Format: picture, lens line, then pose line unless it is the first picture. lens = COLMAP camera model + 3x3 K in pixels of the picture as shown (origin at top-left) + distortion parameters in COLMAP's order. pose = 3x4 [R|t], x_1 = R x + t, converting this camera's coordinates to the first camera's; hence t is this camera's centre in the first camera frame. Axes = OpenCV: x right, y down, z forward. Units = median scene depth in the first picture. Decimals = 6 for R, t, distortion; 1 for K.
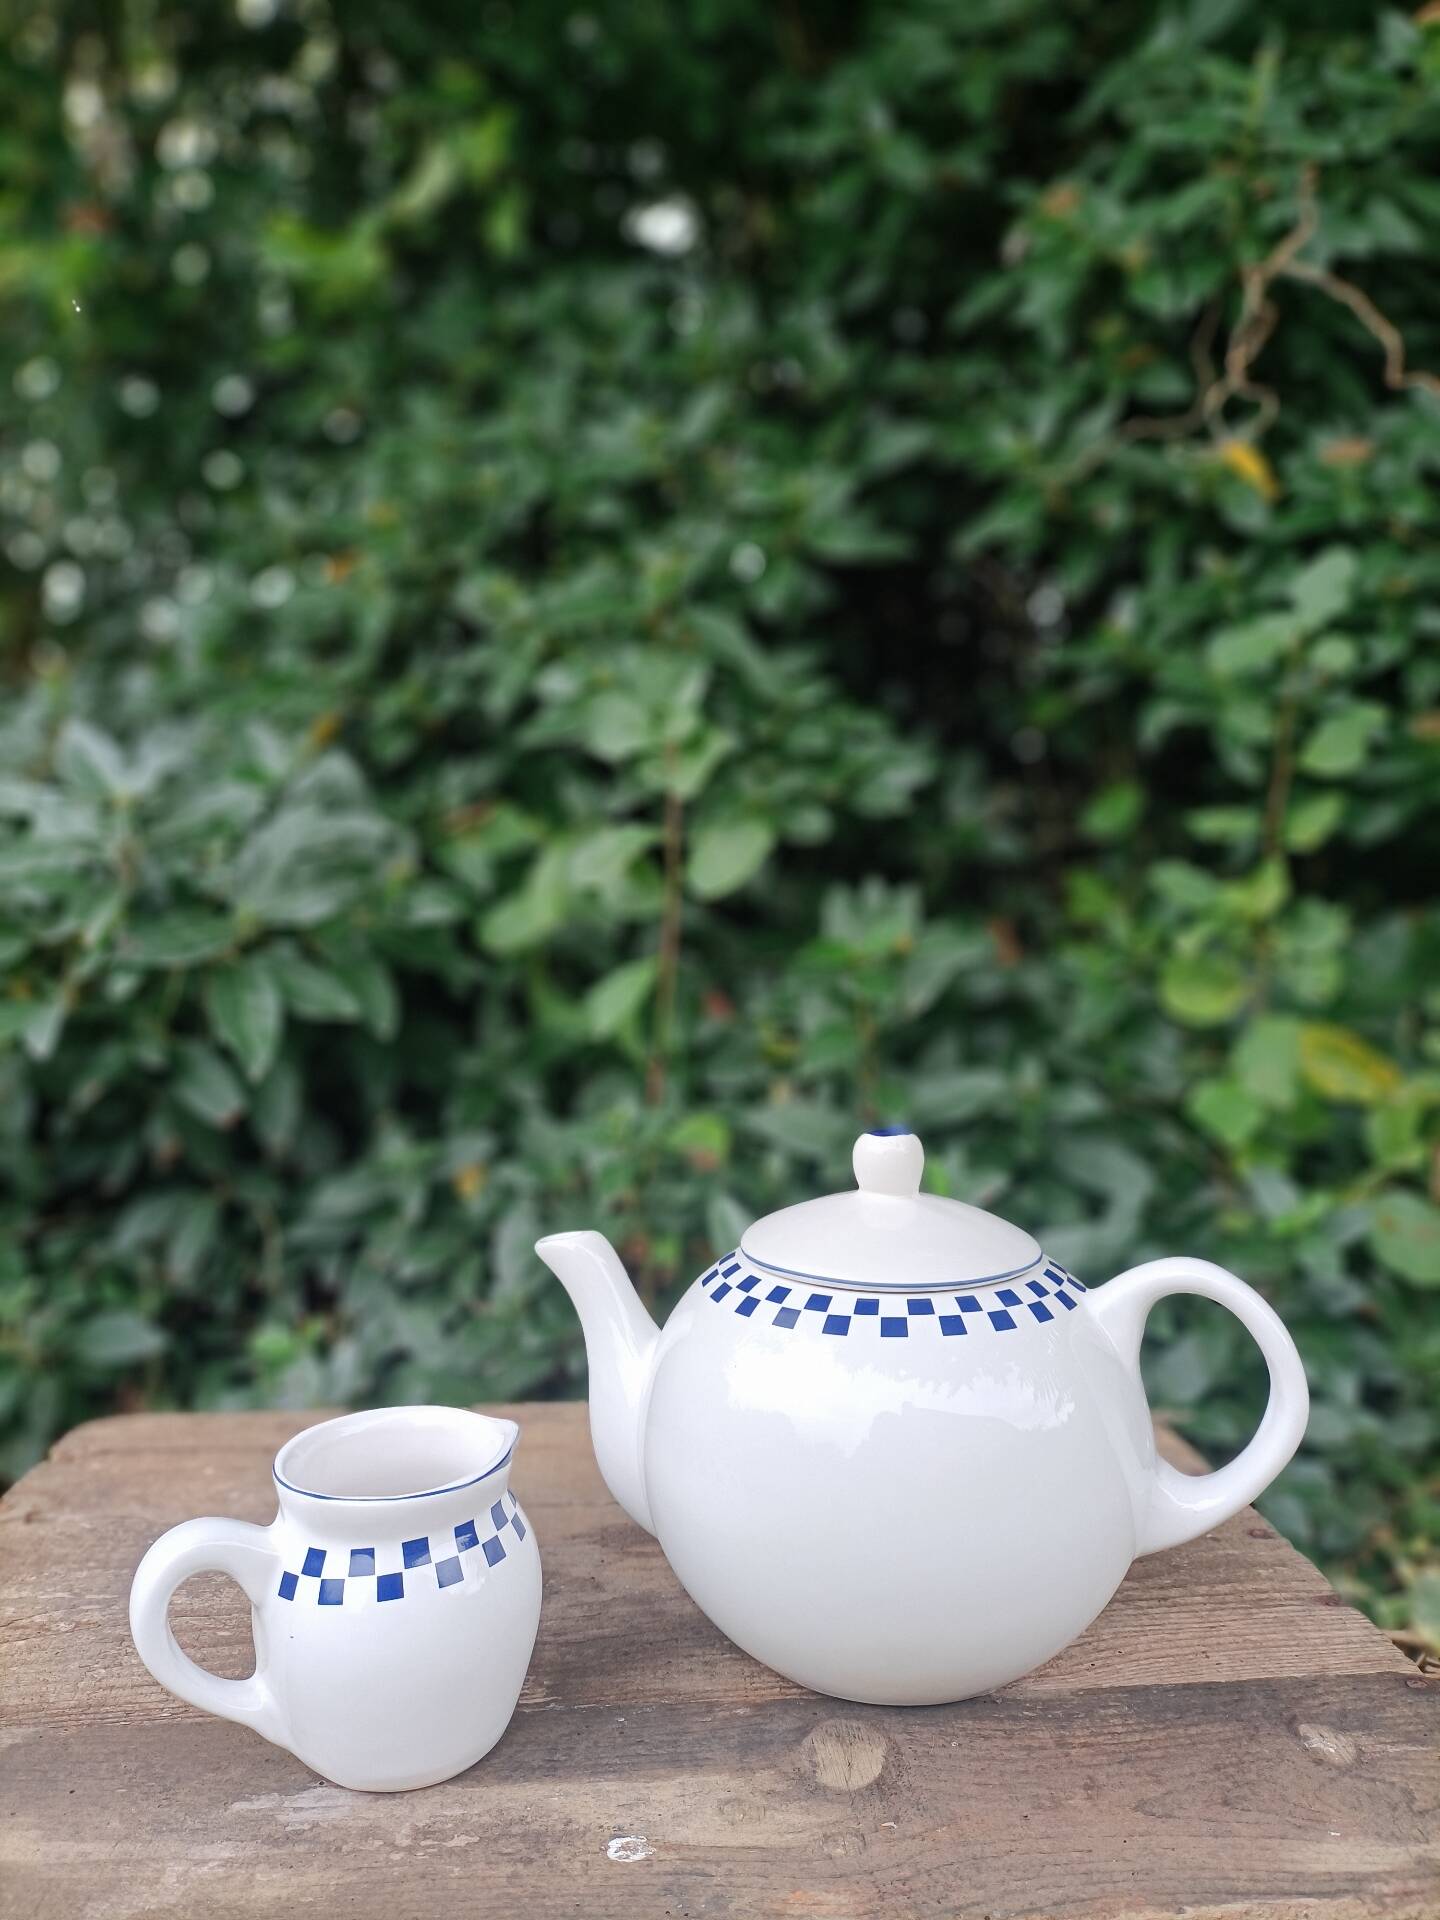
lens RADIAL K [[1382.3, 0, 720.8], [0, 1382.3, 955.2], [0, 0, 1]] dist [0.022723, -0.035902]
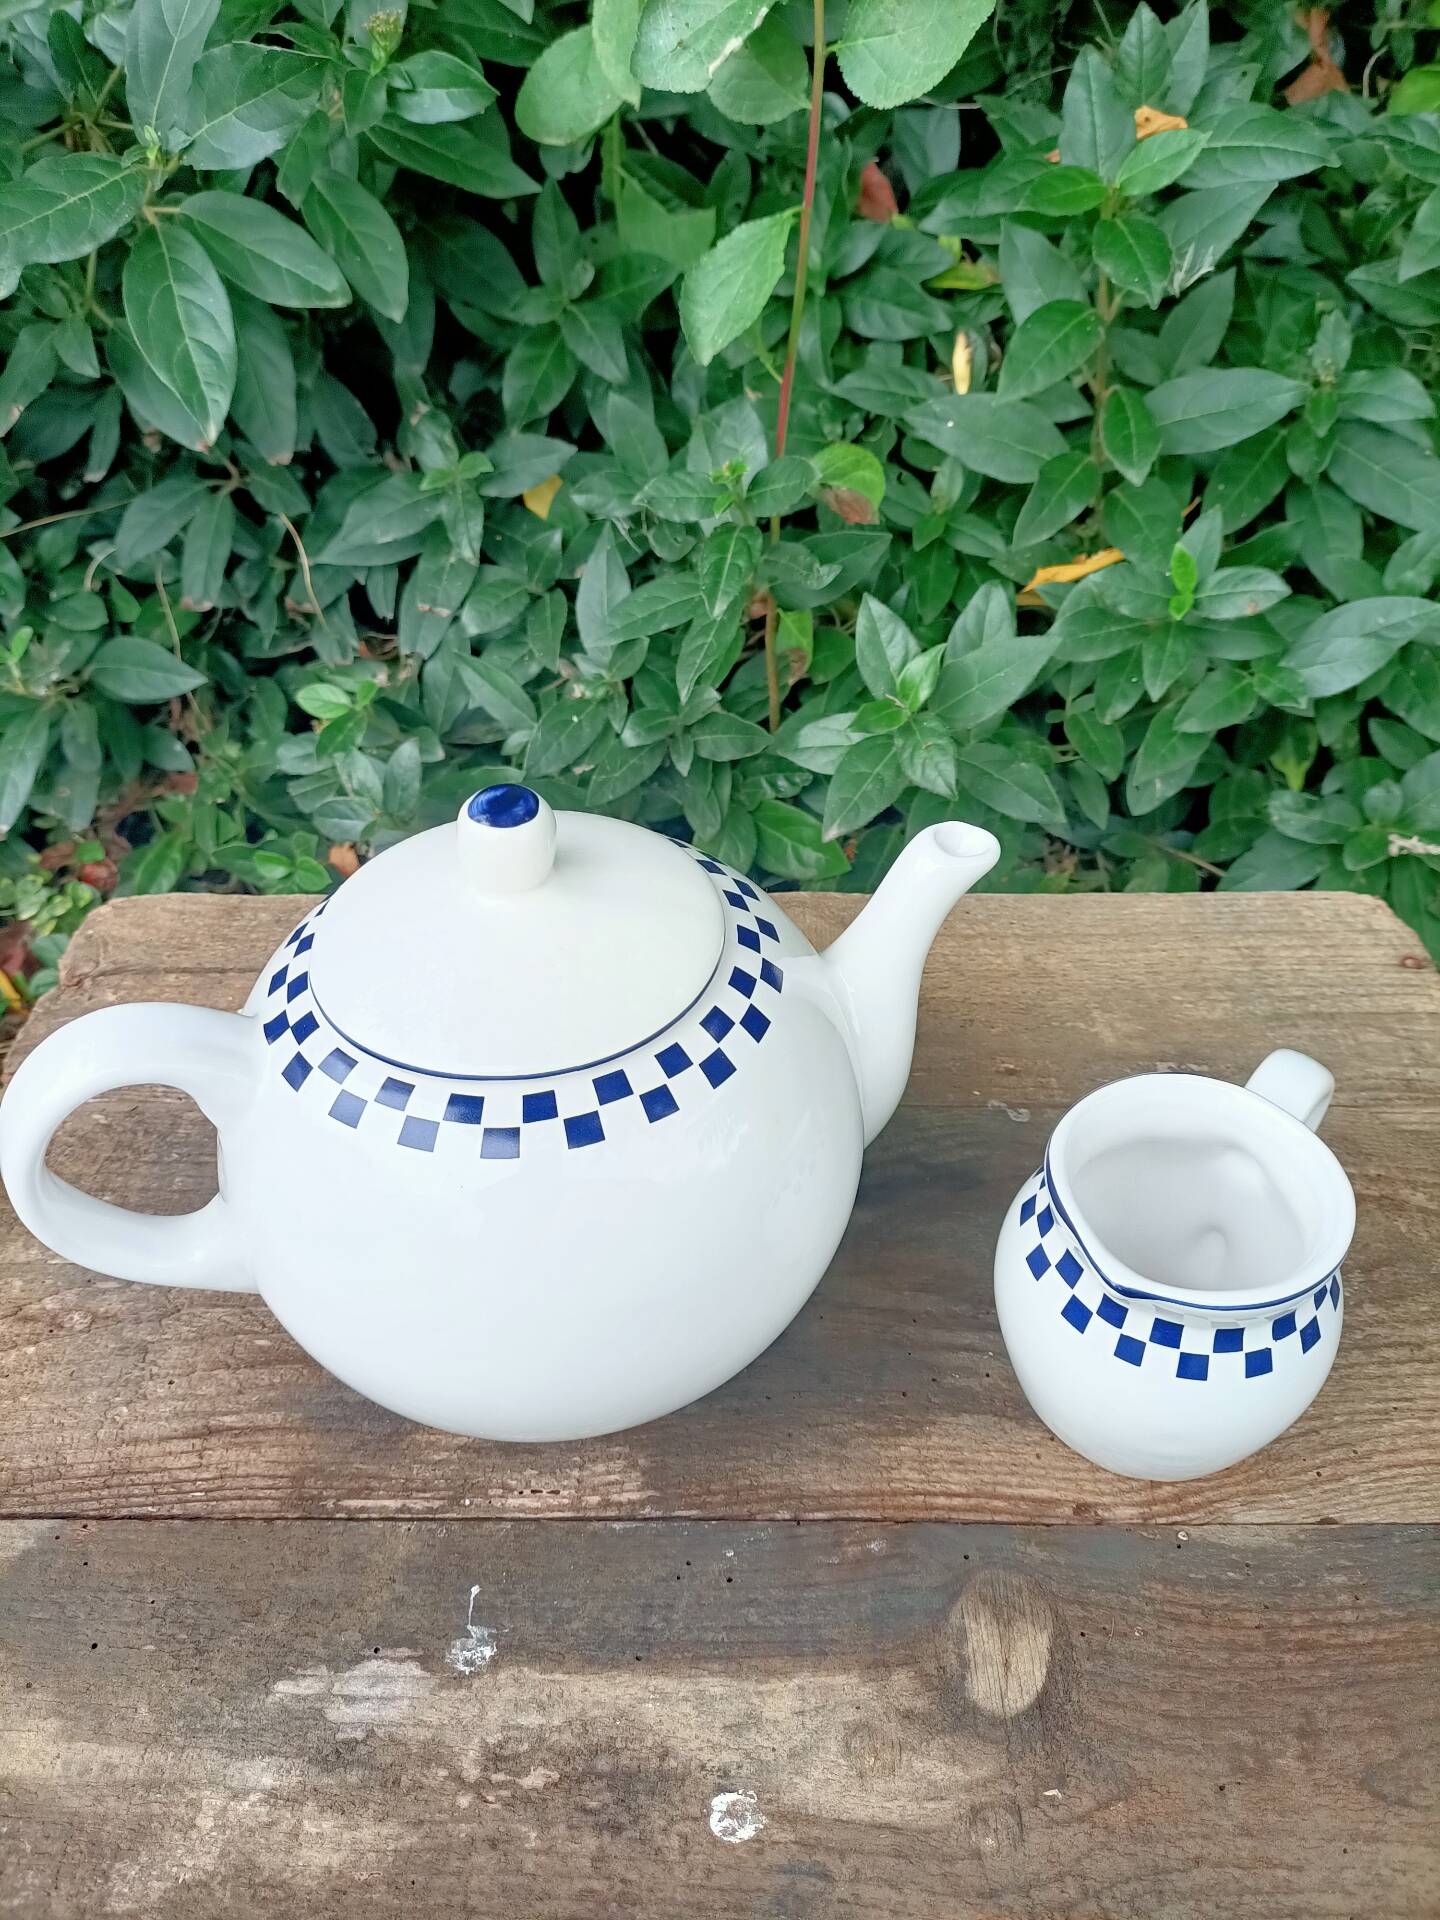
lens RADIAL K [[1423.9, 0, 727.8], [0, 1423.9, 929.0], [0, 0, 1]] dist [-0.000434, -0.015087]
pose [[0.996255, 0.038648, -0.077342, -0.020979], [0.015594, 0.799548, 0.600399, -0.245295], [0.085043, -0.599357, 0.795952, 0.525646]]
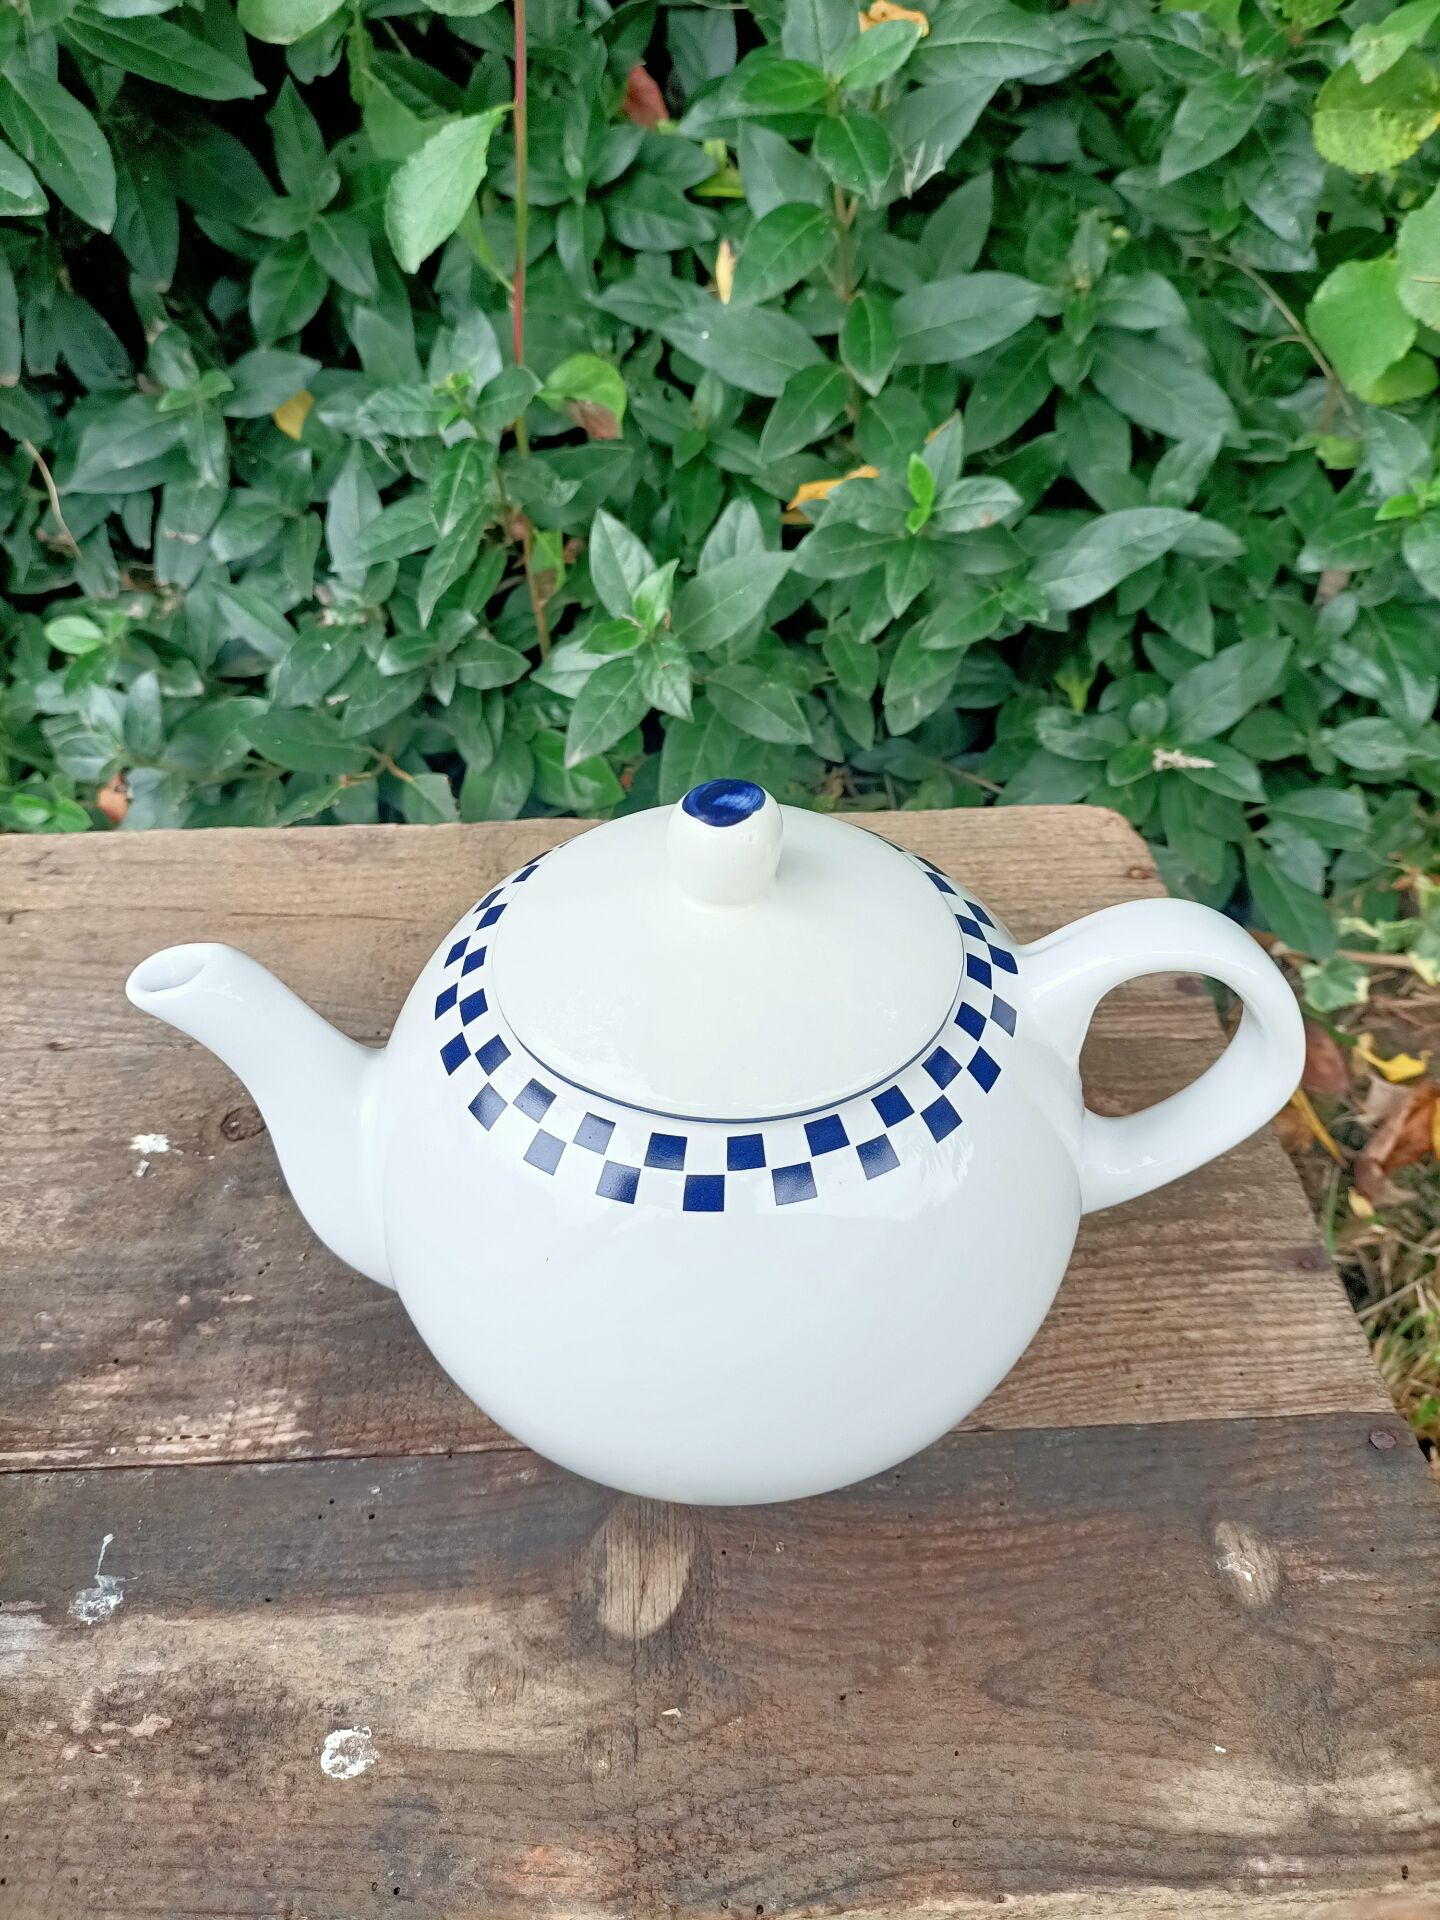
lens RADIAL K [[1423.9, 0, 713.5], [0, 1423.9, 925.7], [0, 0, 1]] dist [-0.000434, -0.015087]
pose [[0.999655, 0.012491, -0.023095, 0.134822], [0.004916, 0.774999, 0.631943, -0.218795], [0.025792, -0.631839, 0.774671, 0.546464]]
